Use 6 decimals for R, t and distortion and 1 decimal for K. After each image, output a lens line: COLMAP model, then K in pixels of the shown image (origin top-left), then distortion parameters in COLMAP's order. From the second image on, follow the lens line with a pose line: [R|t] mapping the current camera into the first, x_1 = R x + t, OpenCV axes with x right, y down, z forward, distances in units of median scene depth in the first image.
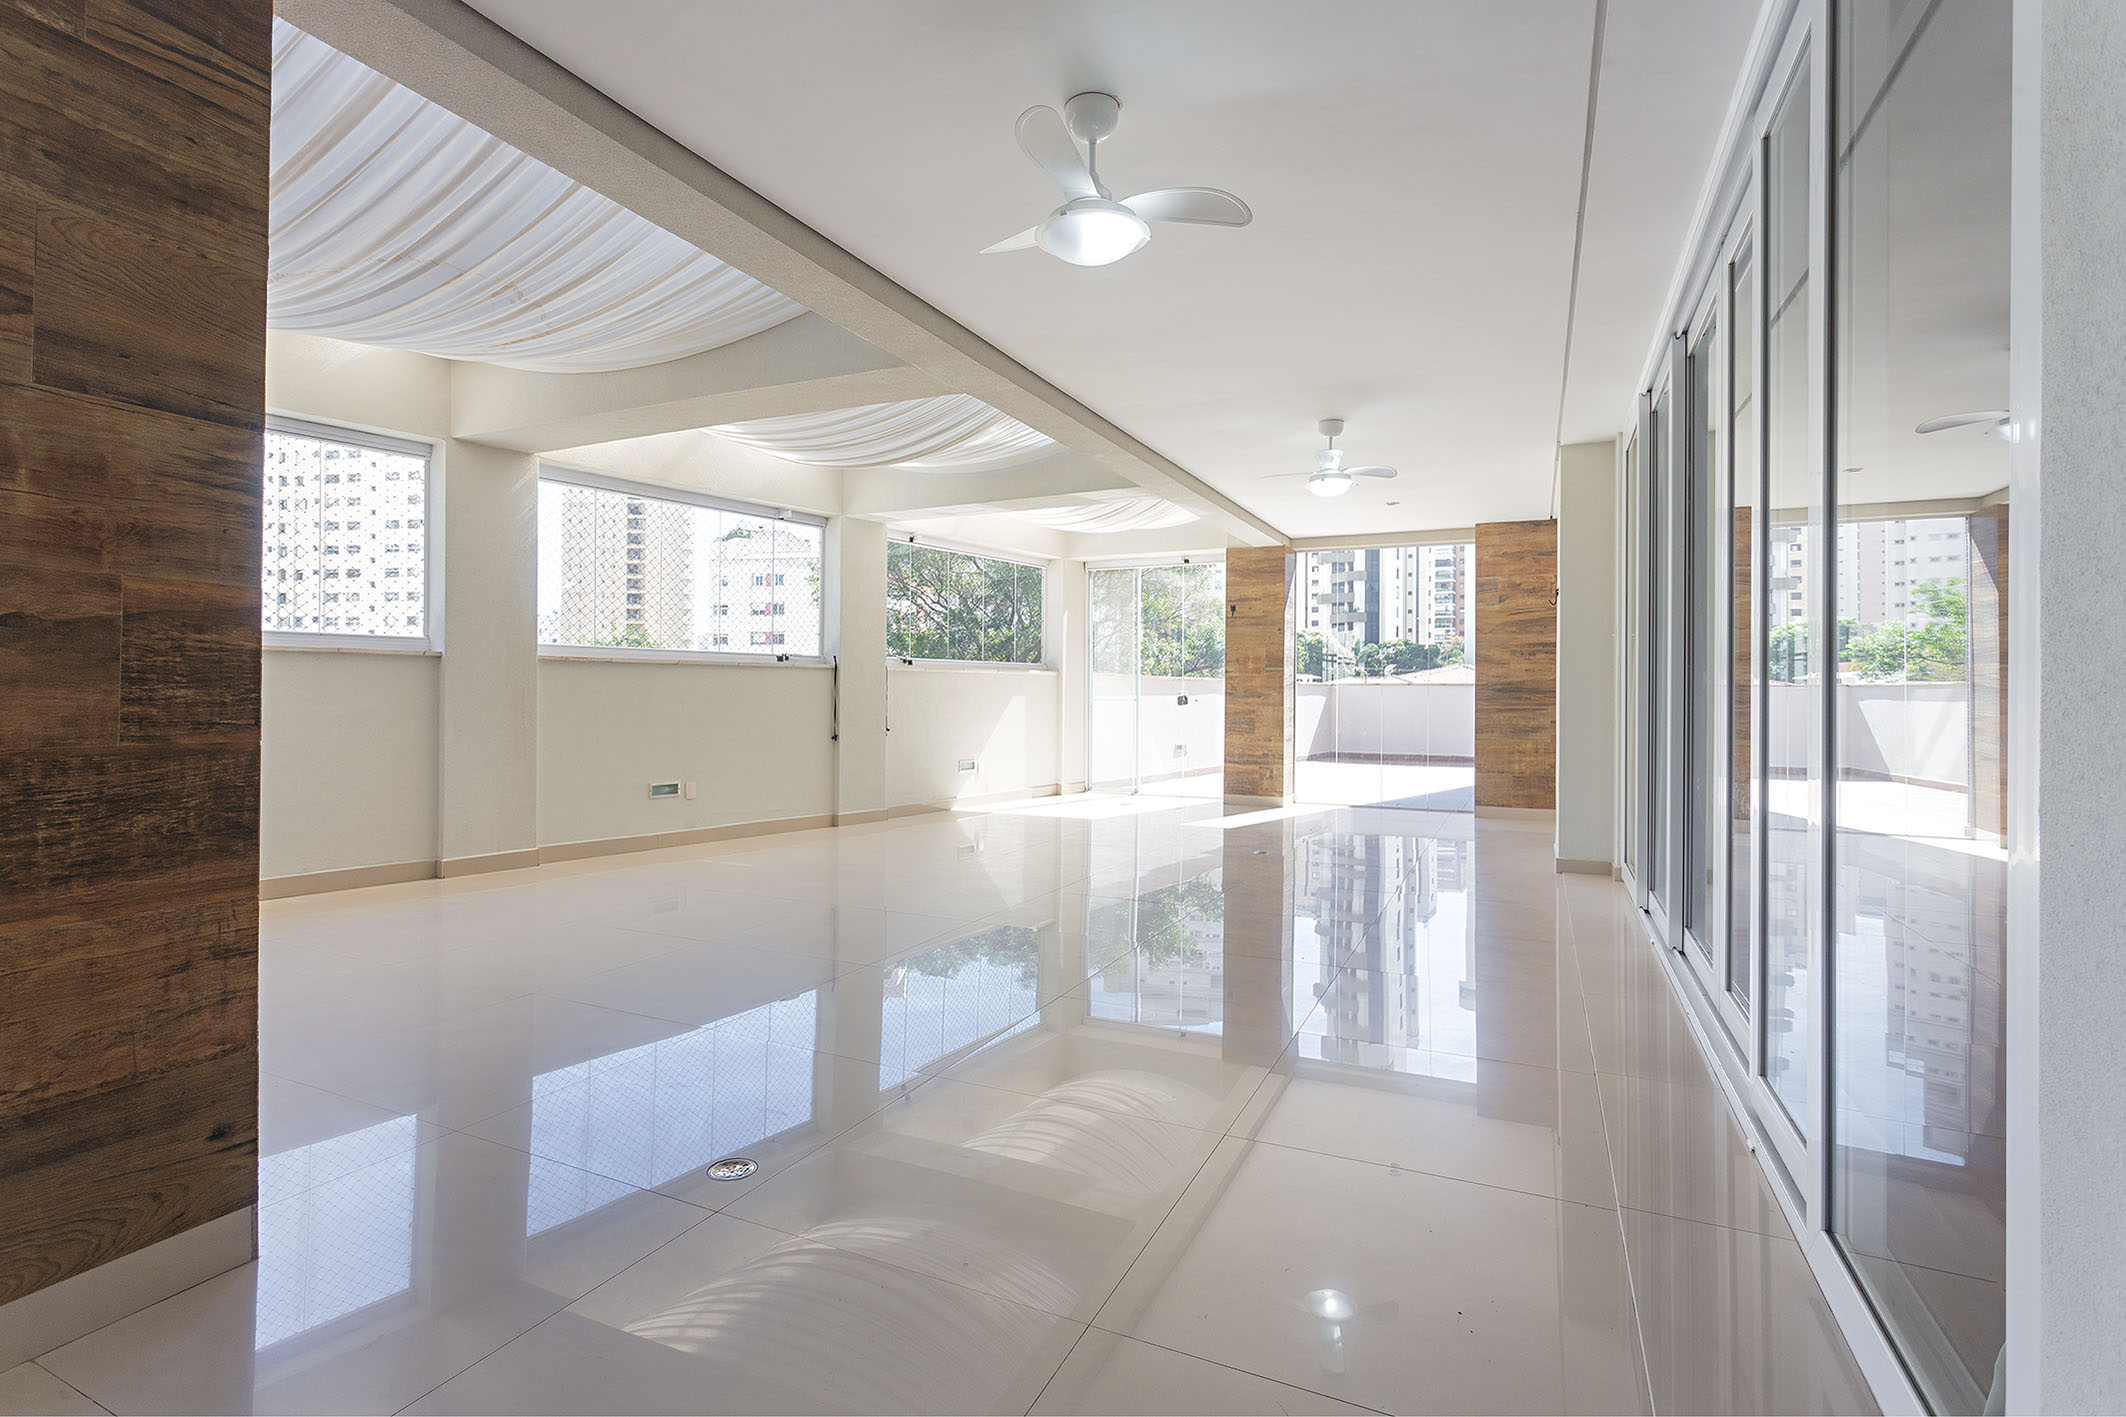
lens RADIAL K [[986.2, 0, 1063.0], [0, 986.2, 708.5], [0, 0, 1]] dist [-0.000480, 0.000040]
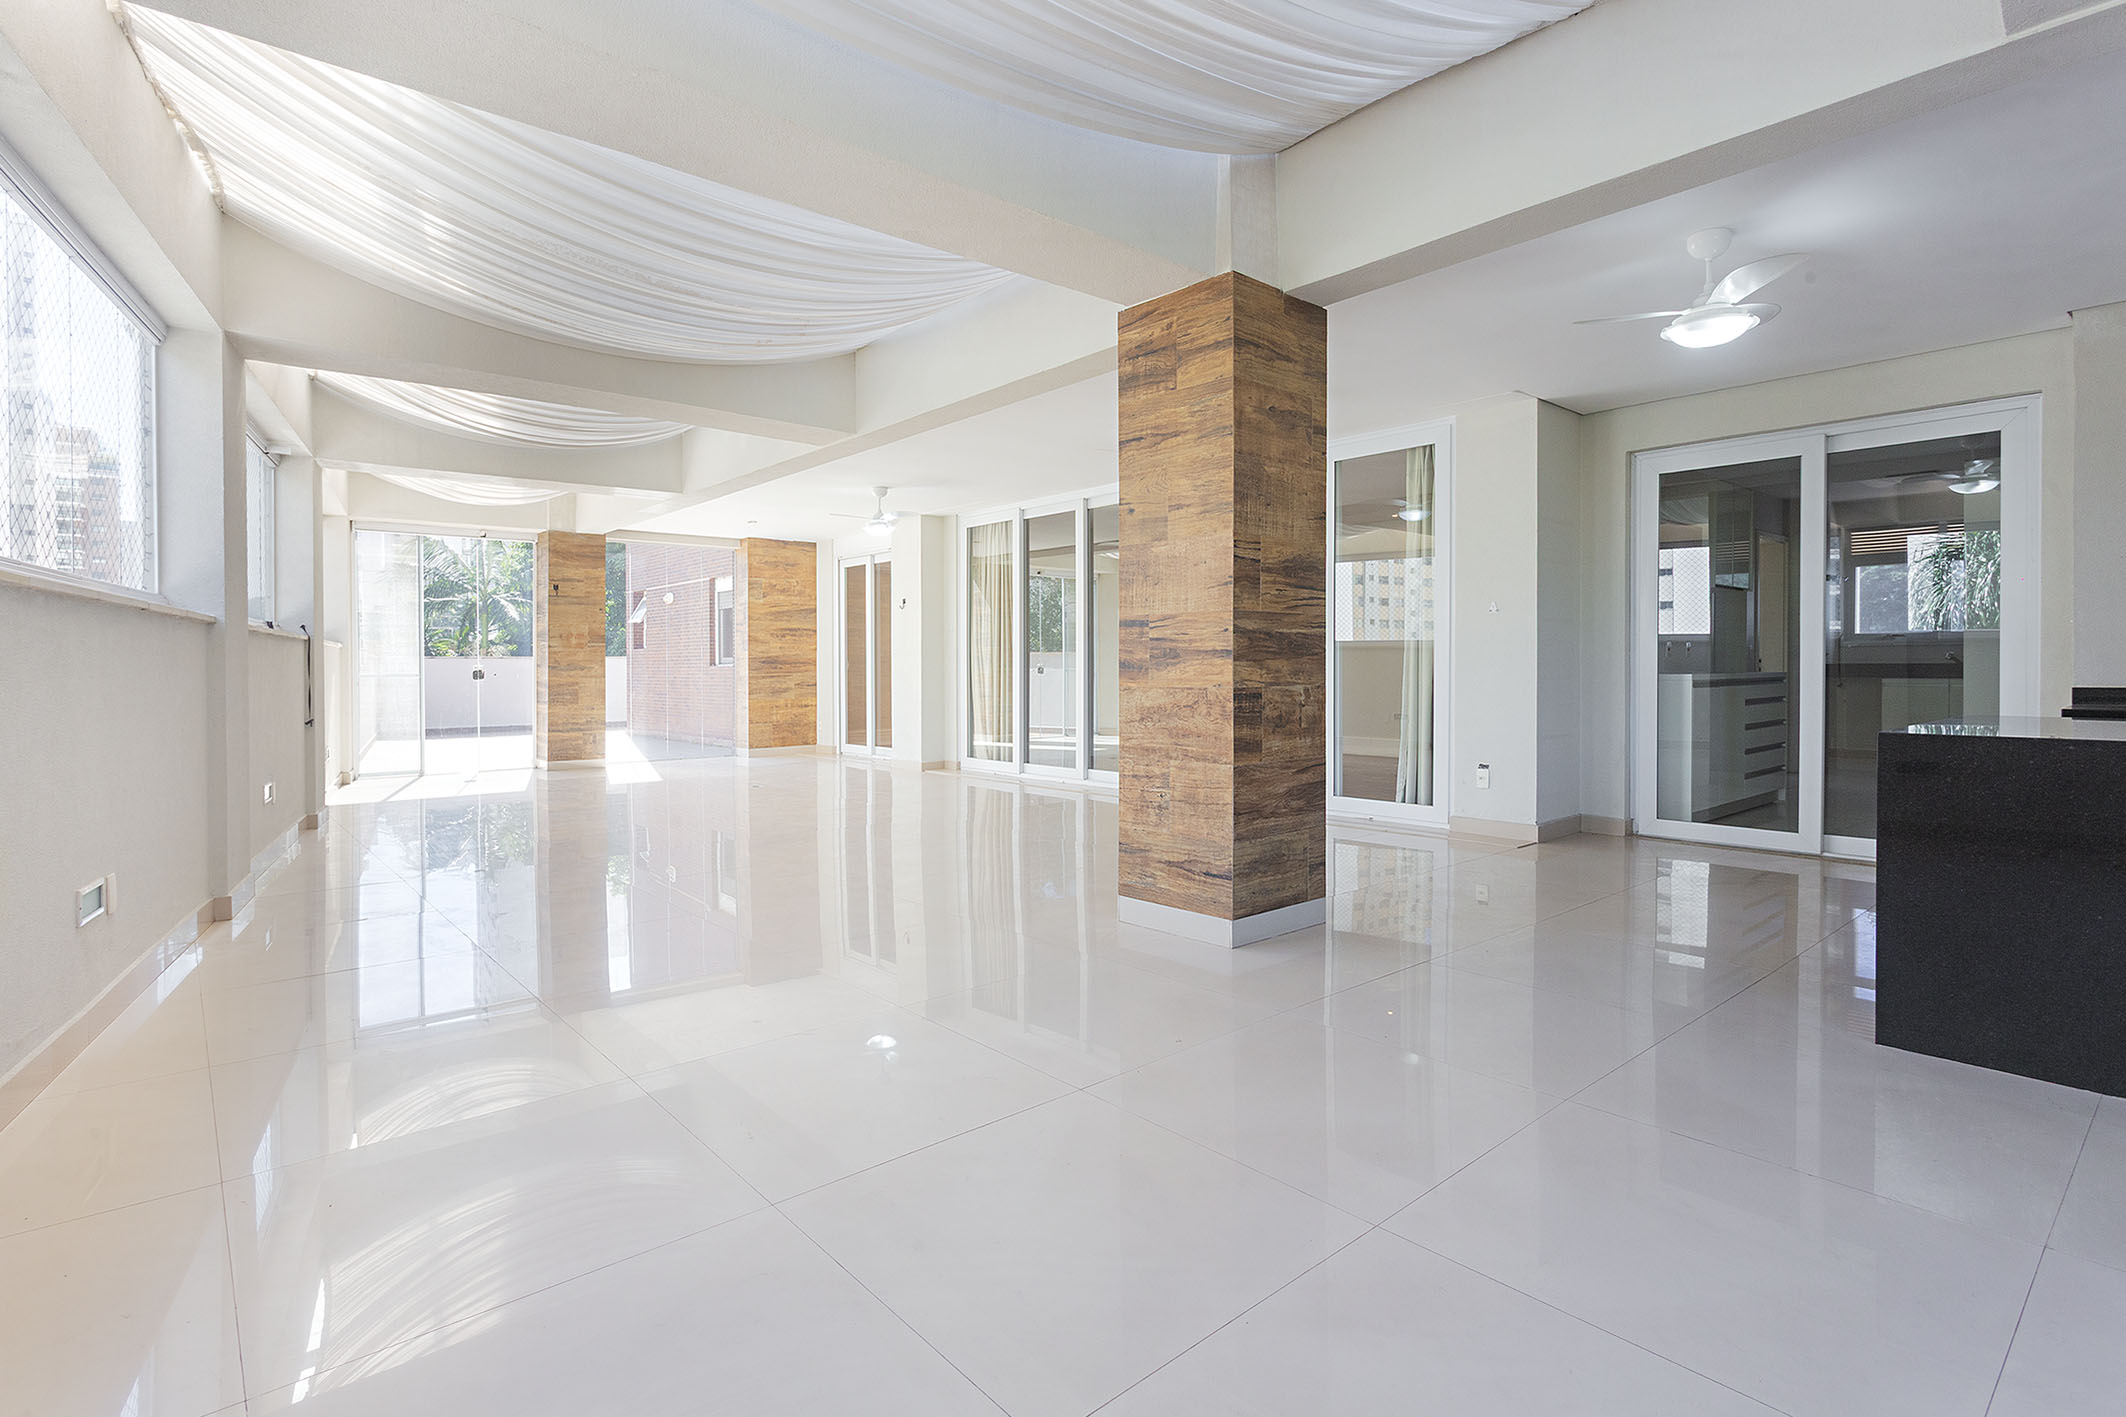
lens RADIAL K [[1025.7, 0, 1063.0], [0, 1025.7, 708.5], [0, 0, 1]] dist [0.001761, 0.000363]
pose [[0.390570, -0.047375, 0.919353, -0.647411], [0.024665, 0.998855, 0.040993, -0.002550], [-0.920243, 0.006665, 0.391292, 0.063446]]
